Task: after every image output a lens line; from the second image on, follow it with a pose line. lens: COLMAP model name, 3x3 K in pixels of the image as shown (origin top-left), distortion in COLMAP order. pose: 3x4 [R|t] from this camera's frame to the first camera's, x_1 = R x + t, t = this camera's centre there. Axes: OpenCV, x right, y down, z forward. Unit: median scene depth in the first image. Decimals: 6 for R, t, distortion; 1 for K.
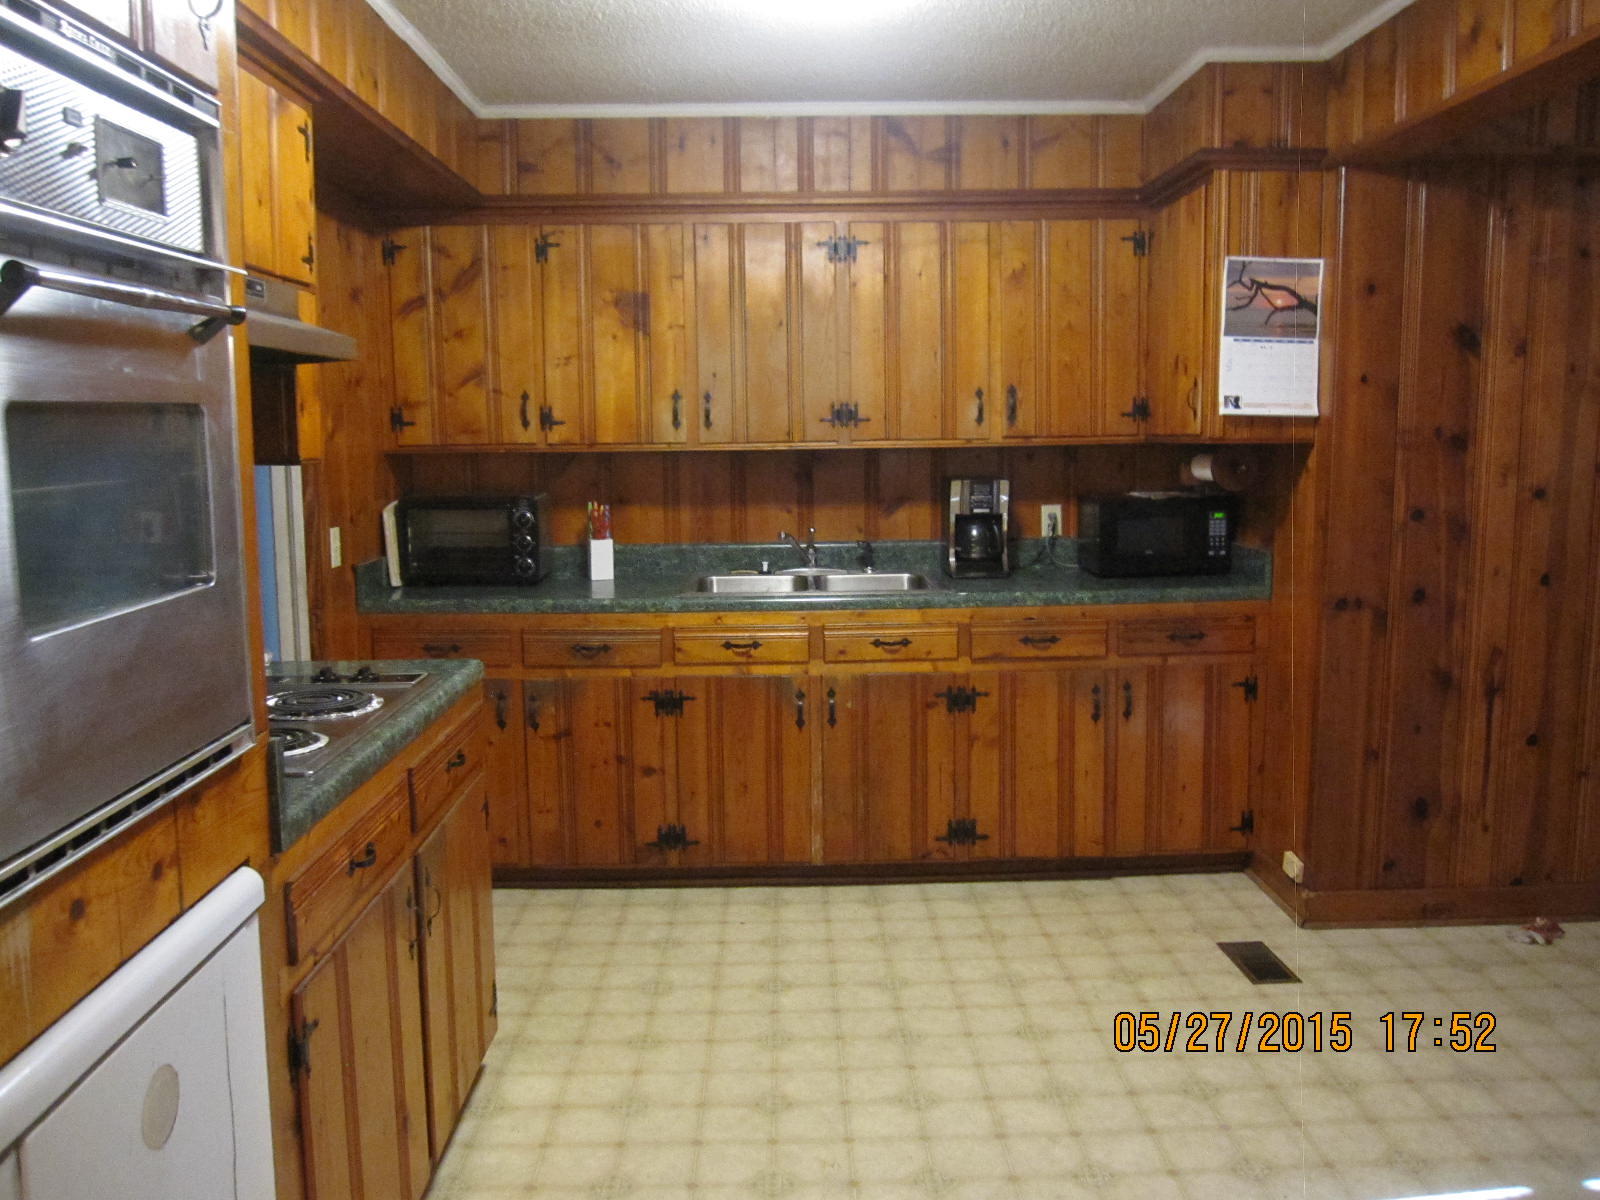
lens RADIAL K [[1380.4, 0, 806.1], [0, 1380.4, 597.9], [0, 0, 1]] dist [-0.042428, 0.001199]
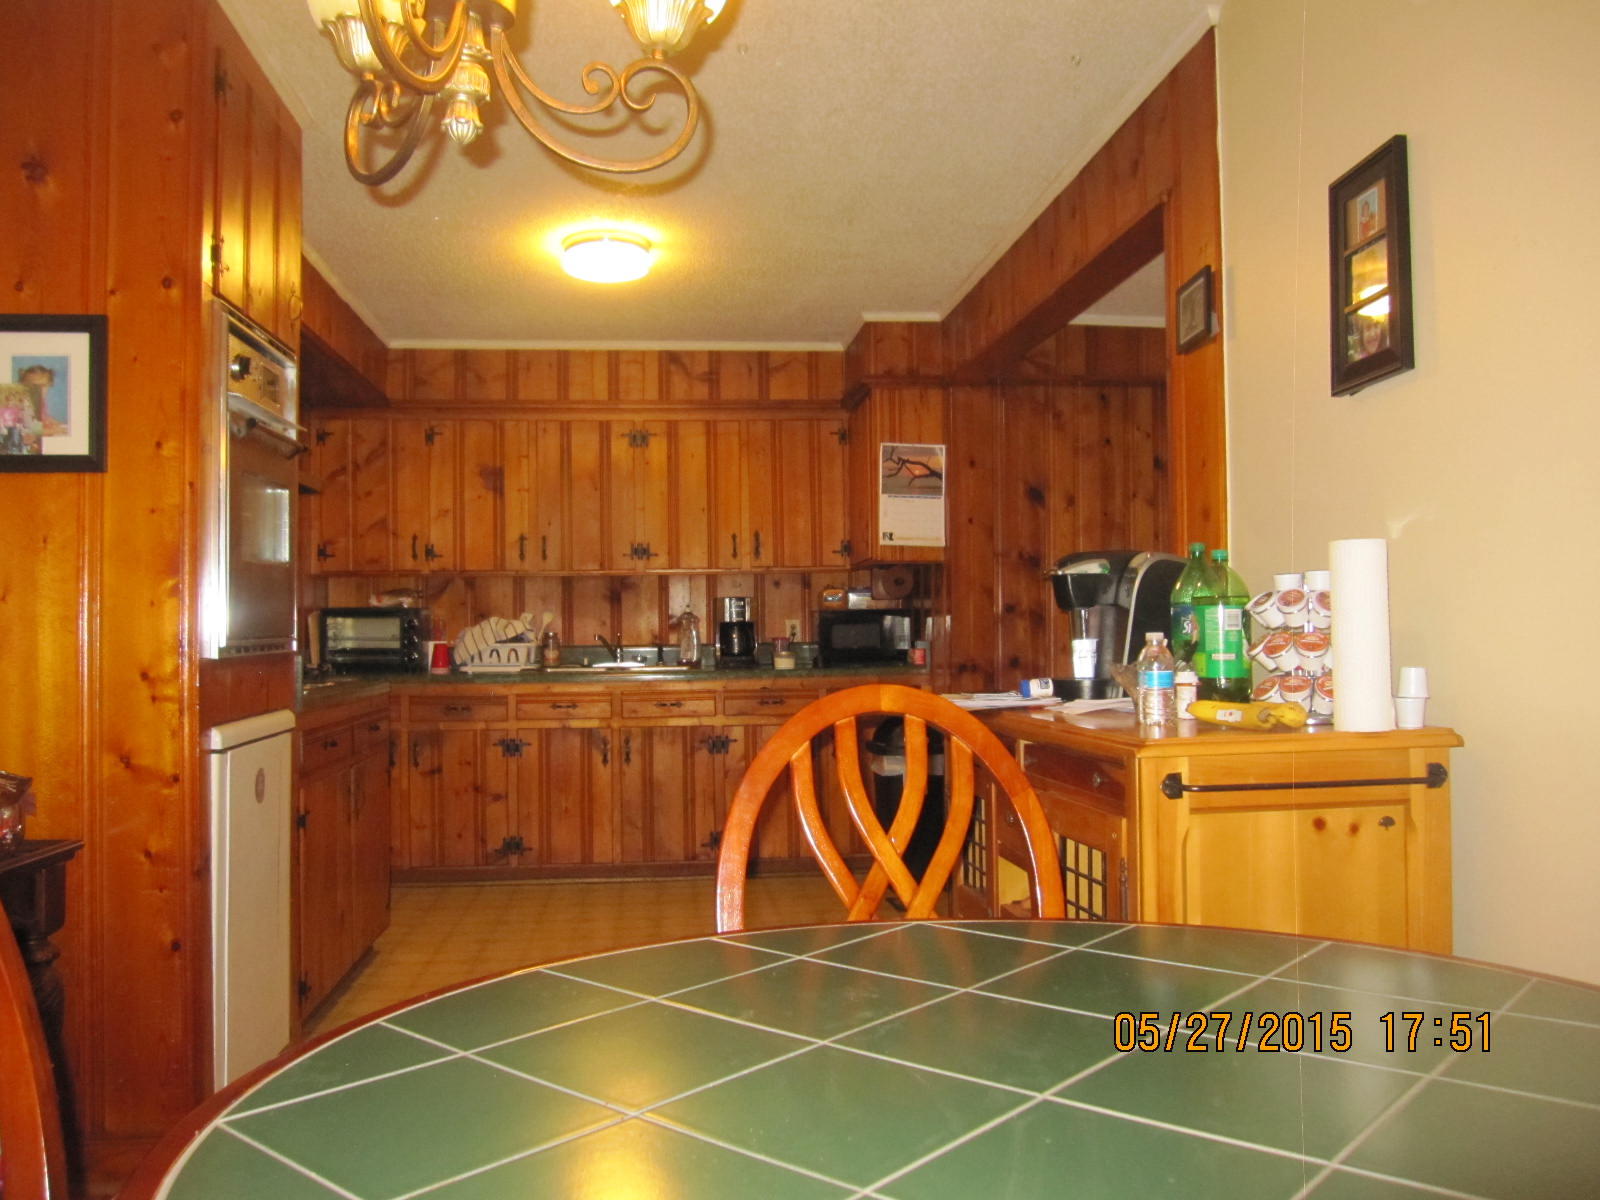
lens RADIAL K [[1380.4, 0, 795.8], [0, 1380.4, 598.5], [0, 0, 1]] dist [-0.042428, 0.001199]
pose [[0.996538, 0.001113, 0.083129, 0.072695], [0.011204, 0.988991, -0.147551, 0.134780], [-0.082378, 0.147971, 0.985555, -0.439366]]
